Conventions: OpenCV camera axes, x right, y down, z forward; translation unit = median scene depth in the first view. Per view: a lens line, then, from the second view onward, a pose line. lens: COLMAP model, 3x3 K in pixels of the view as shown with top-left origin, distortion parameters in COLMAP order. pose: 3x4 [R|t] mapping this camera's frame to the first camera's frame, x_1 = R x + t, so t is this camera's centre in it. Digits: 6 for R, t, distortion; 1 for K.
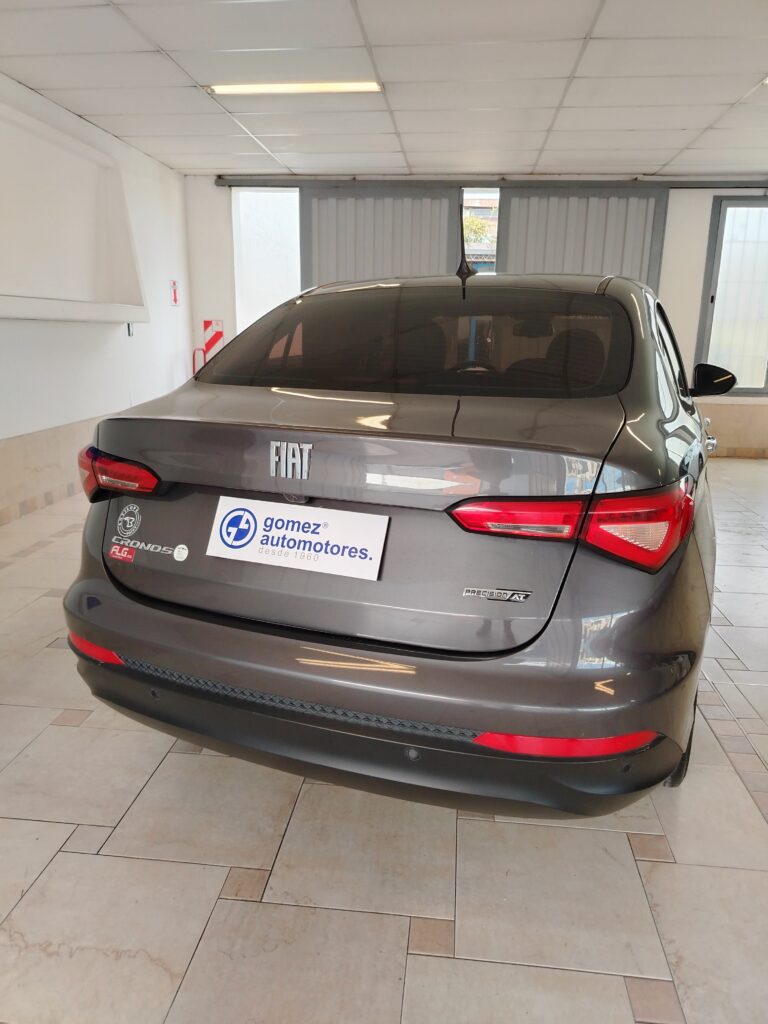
lens RADIAL K [[717.6, 0, 388.2], [0, 717.6, 511.2], [0, 0, 1]] dist [0.016939, -0.014020]
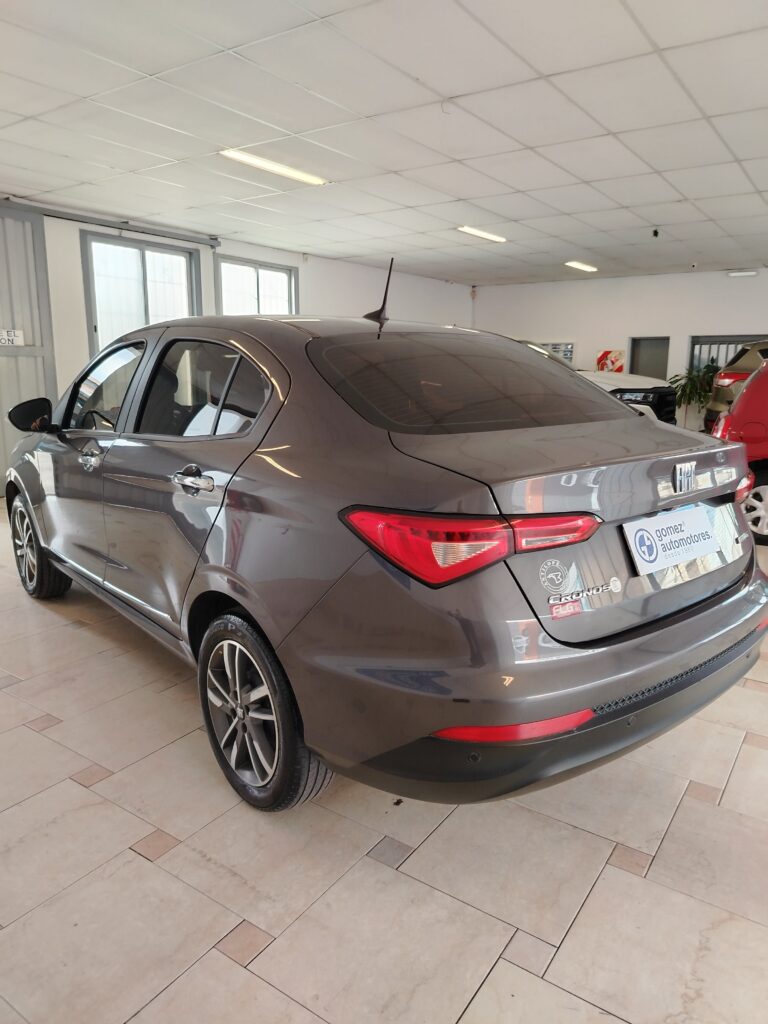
lens RADIAL K [[717.6, 0, 388.2], [0, 717.6, 511.2], [0, 0, 1]] dist [0.016939, -0.014020]
pose [[0.470840, -0.191286, 0.861231, -1.304473], [0.216124, 0.971474, 0.097615, -0.219365], [-0.855336, 0.140172, 0.498750, 0.712740]]
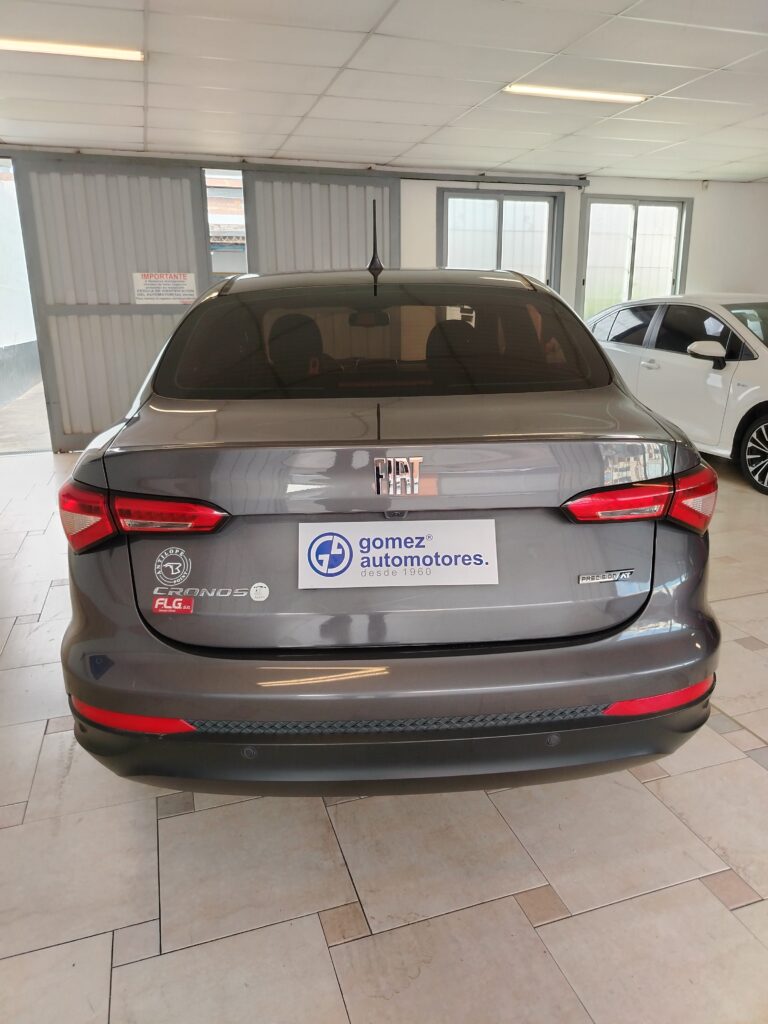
lens RADIAL K [[717.6, 0, 388.2], [0, 717.6, 511.2], [0, 0, 1]] dist [0.016939, -0.014020]
pose [[0.911669, -0.137620, 0.387196, -0.457391], [0.128013, 0.990479, 0.050630, -0.064759], [-0.390478, 0.003408, 0.920606, 0.104312]]
